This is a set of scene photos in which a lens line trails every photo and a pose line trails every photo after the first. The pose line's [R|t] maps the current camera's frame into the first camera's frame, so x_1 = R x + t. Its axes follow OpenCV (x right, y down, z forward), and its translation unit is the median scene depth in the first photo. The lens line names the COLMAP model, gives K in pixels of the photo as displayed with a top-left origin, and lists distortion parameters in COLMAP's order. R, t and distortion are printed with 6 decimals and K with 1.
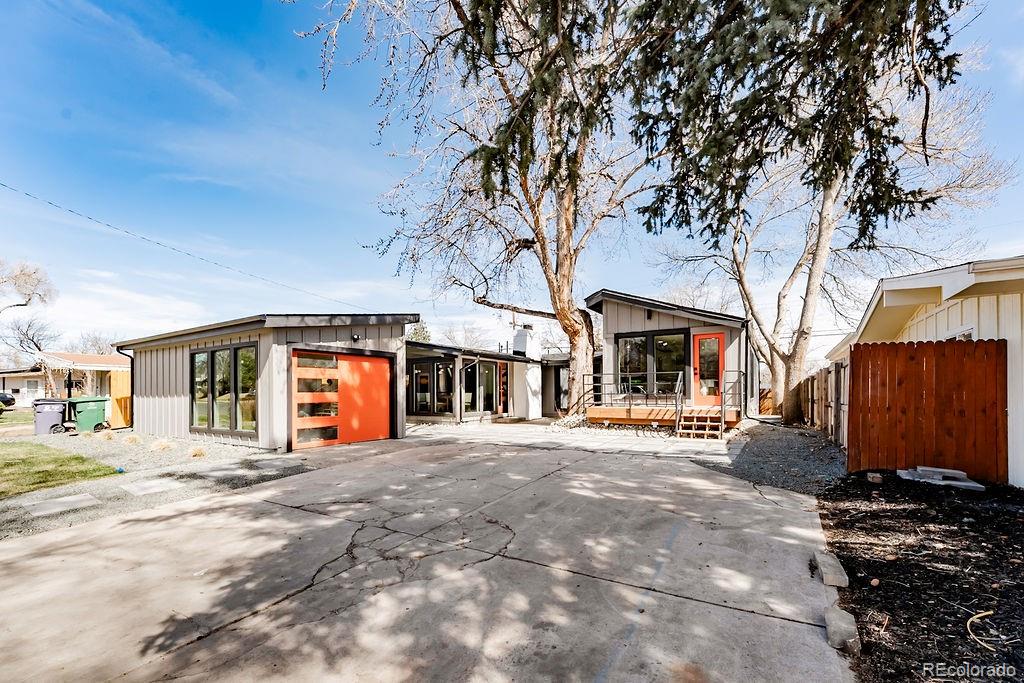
lens RADIAL K [[429.9, 0, 508.3], [0, 429.9, 396.8], [0, 0, 1]] dist [0.001415, -0.001124]
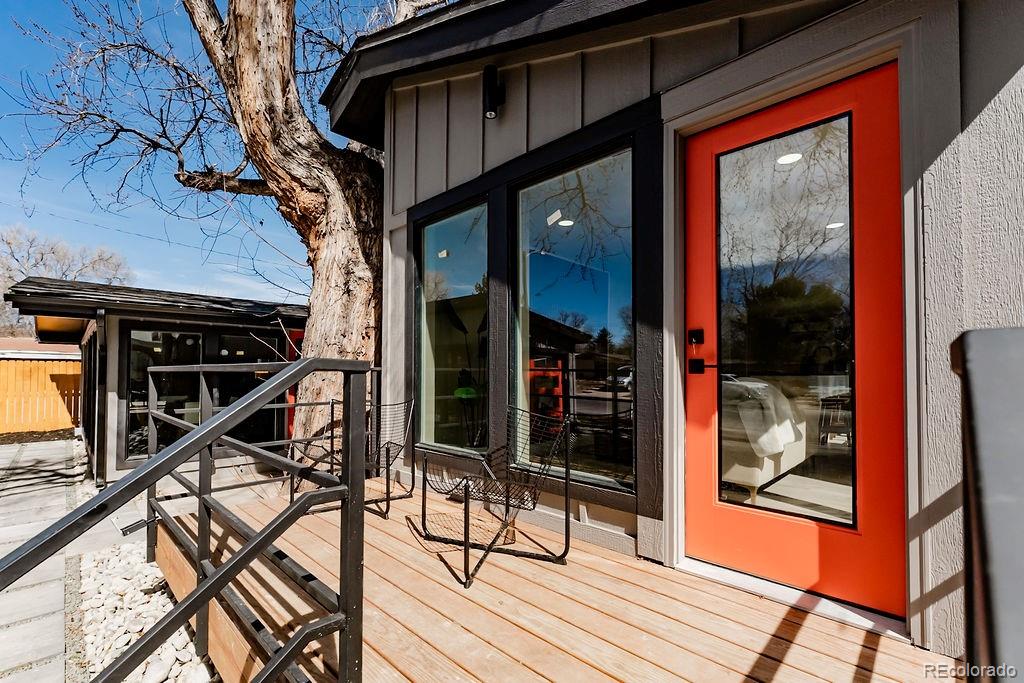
lens RADIAL K [[449.9, 0, 512.4], [0, 449.9, 367.0], [0, 0, 1]] dist [0.002439, 0.000496]
pose [[0.975872, 0.003474, -0.218314, 0.414033], [-0.008437, 0.999727, -0.021806, -0.050088], [0.218178, 0.023122, 0.975635, 0.834115]]
